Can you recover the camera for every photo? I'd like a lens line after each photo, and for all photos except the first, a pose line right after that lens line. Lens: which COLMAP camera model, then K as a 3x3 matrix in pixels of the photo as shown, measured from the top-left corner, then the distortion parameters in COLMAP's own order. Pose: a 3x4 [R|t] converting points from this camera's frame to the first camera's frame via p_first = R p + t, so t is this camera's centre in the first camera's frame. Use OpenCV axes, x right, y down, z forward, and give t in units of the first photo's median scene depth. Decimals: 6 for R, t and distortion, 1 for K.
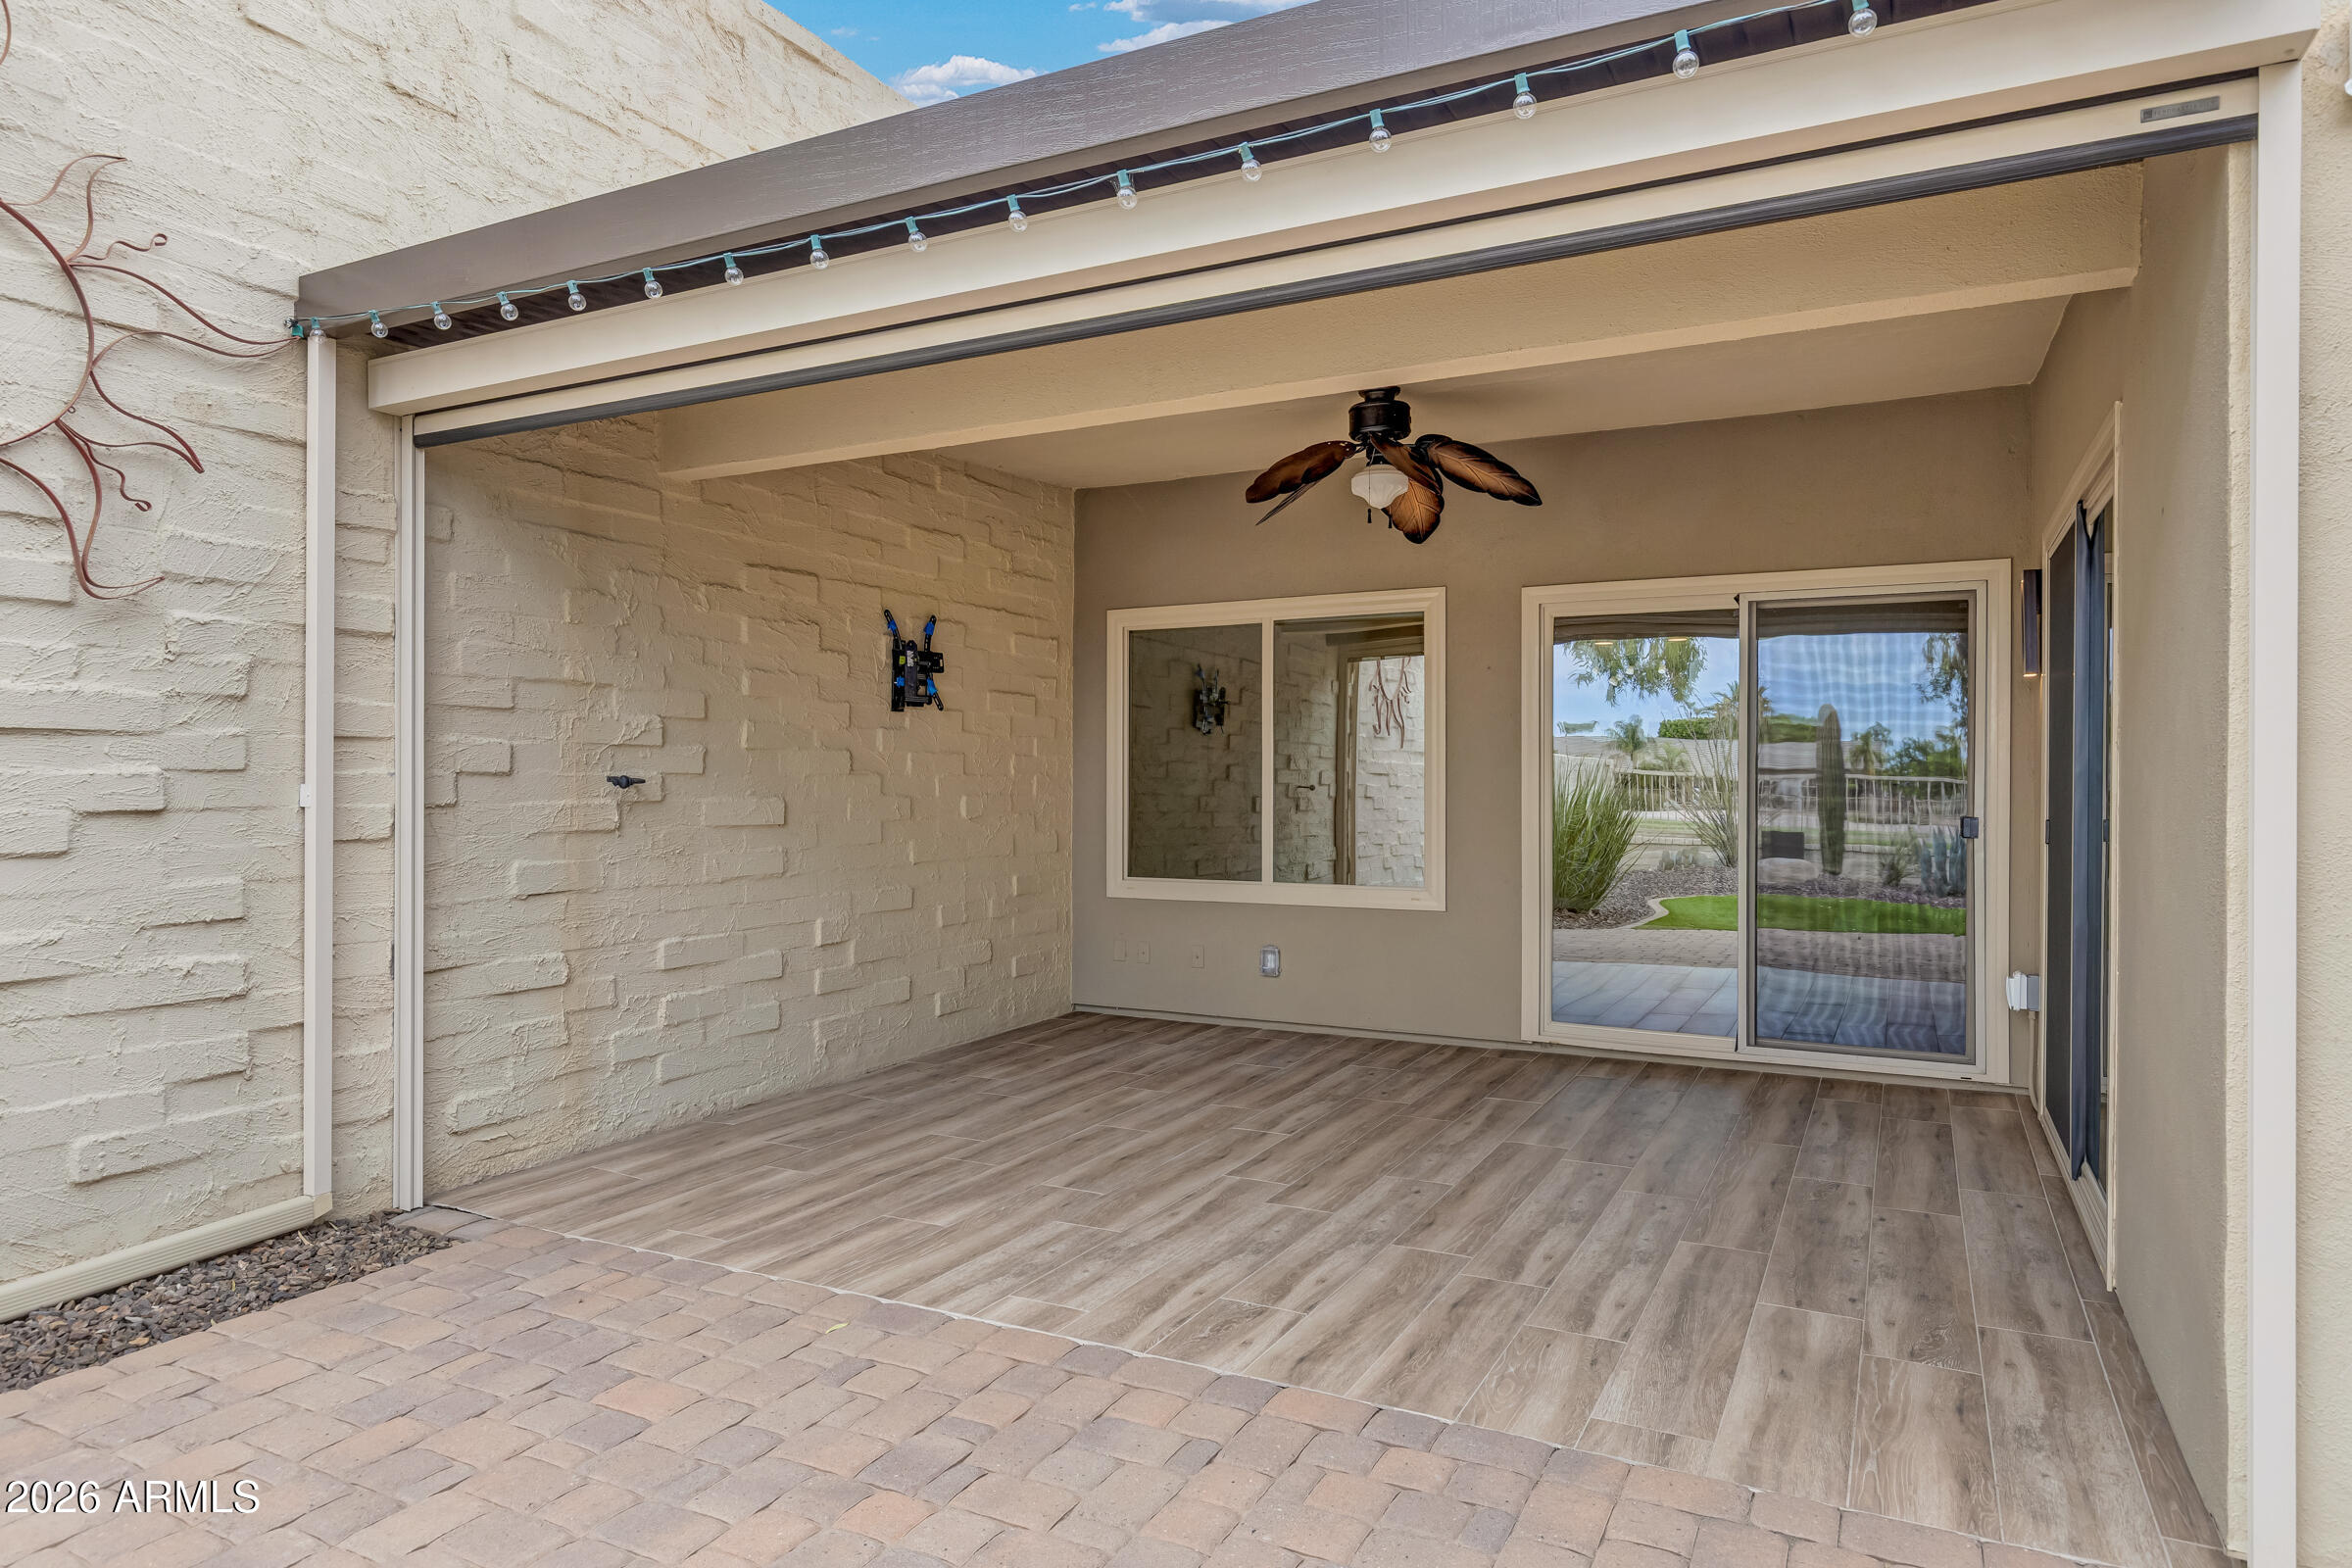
lens RADIAL K [[1375.3, 0, 1176.0], [0, 1375.3, 784.0], [0, 0, 1]] dist [-0.001471, -0.000132]
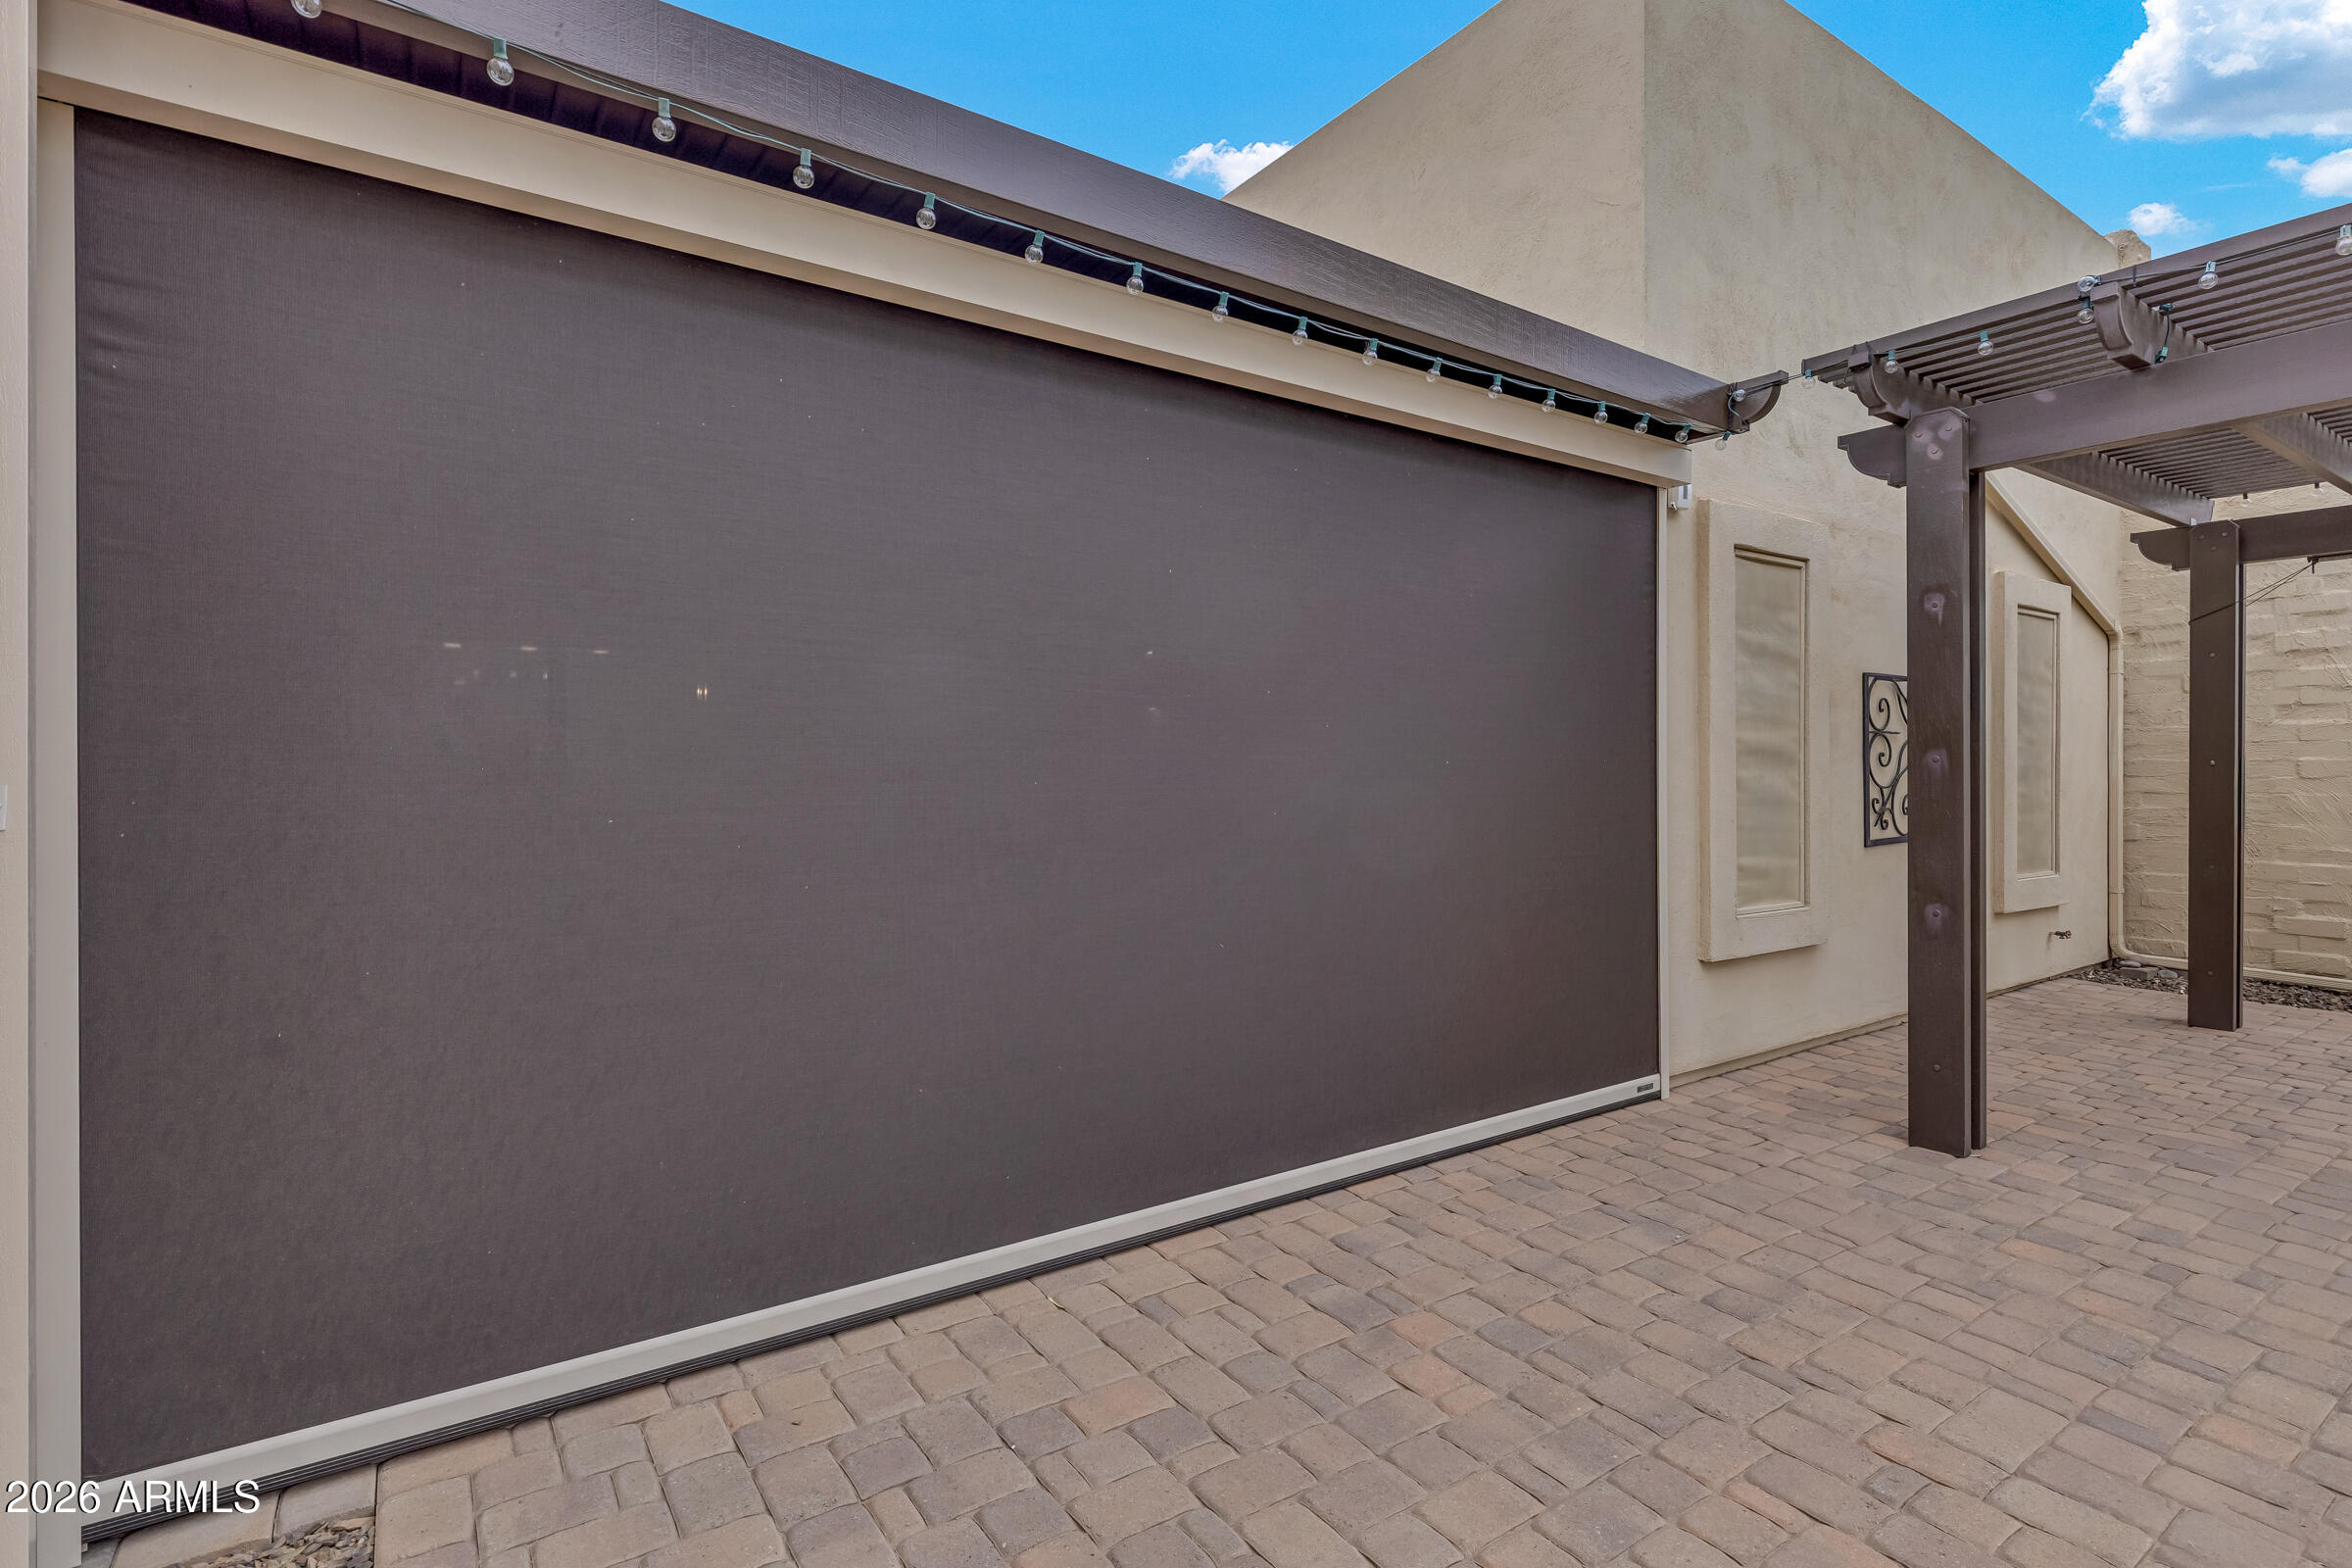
lens RADIAL K [[1142.6, 0, 1183.3], [0, 1142.6, 763.8], [0, 0, 1]] dist [0.000480, 0.000012]
pose [[0.471778, -0.003618, 0.881710, -1.158688], [-0.001632, 0.999986, 0.004976, -0.017263], [-0.881716, -0.003786, 0.471766, 0.616000]]
